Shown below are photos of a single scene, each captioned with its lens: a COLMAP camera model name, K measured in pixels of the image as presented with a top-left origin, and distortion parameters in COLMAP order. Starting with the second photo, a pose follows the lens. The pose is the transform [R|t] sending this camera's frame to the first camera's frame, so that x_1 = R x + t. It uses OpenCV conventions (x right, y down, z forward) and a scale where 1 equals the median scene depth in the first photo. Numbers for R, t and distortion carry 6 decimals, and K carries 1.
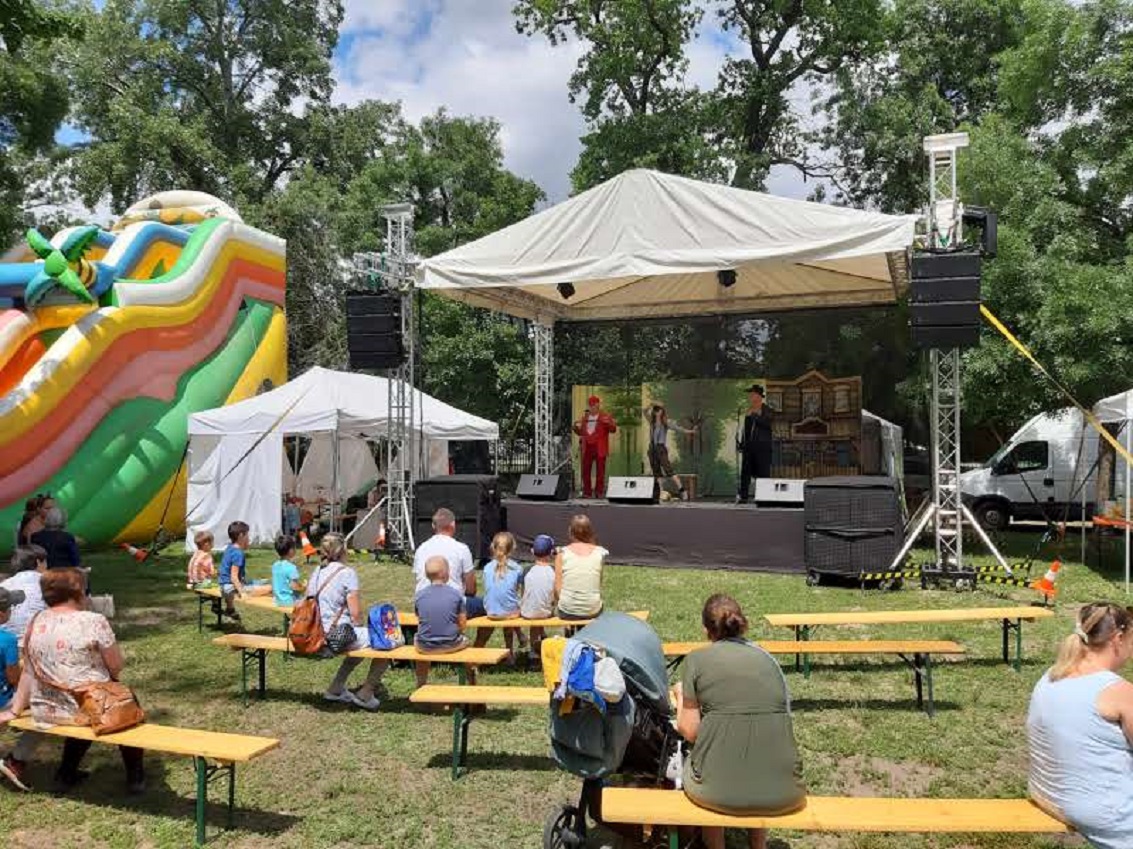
lens RADIAL K [[893.3, 0, 568.0], [0, 893.3, 424.0], [0, 0, 1]] dist [0.050554, -0.102482]
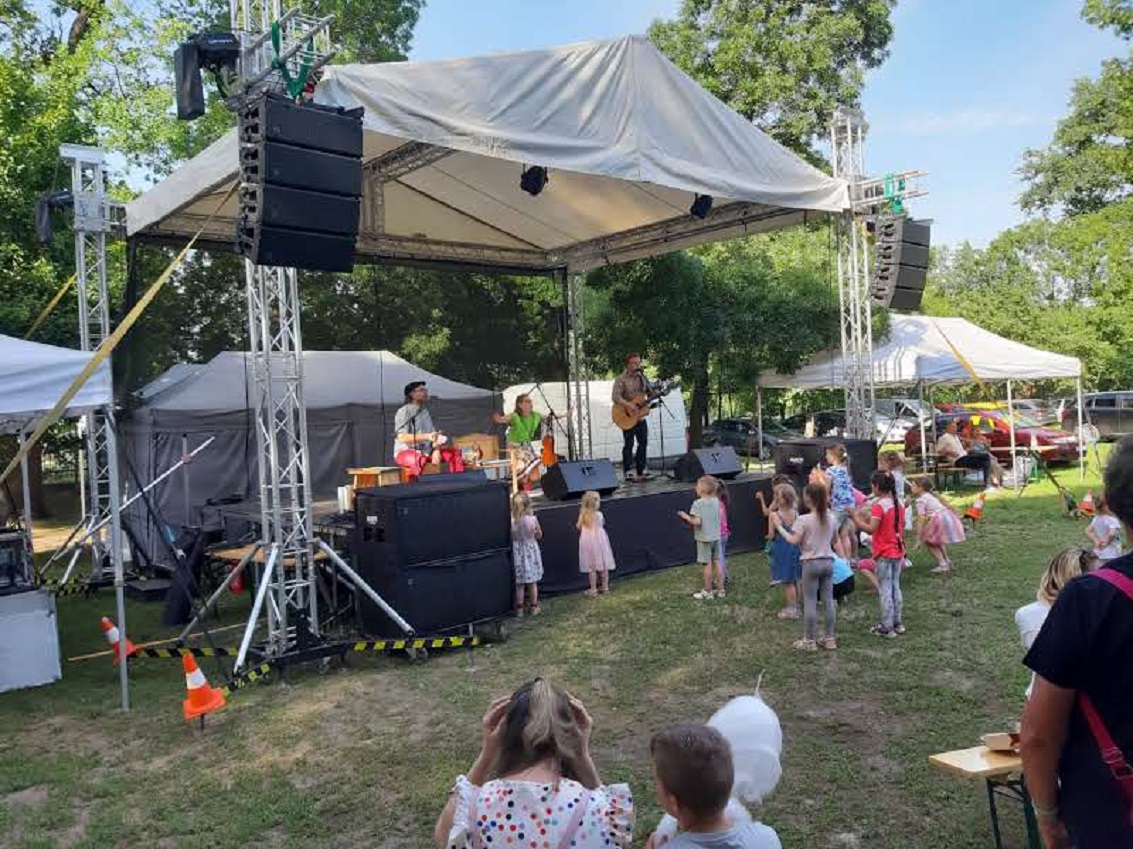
lens RADIAL K [[893.3, 0, 572.6], [0, 893.3, 430.5], [0, 0, 1]] dist [0.050554, -0.102482]
pose [[0.481253, -0.038770, 0.875724, -0.254103], [0.029643, 0.999170, 0.027945, 0.006132], [-0.876080, 0.012510, 0.482003, 0.295588]]
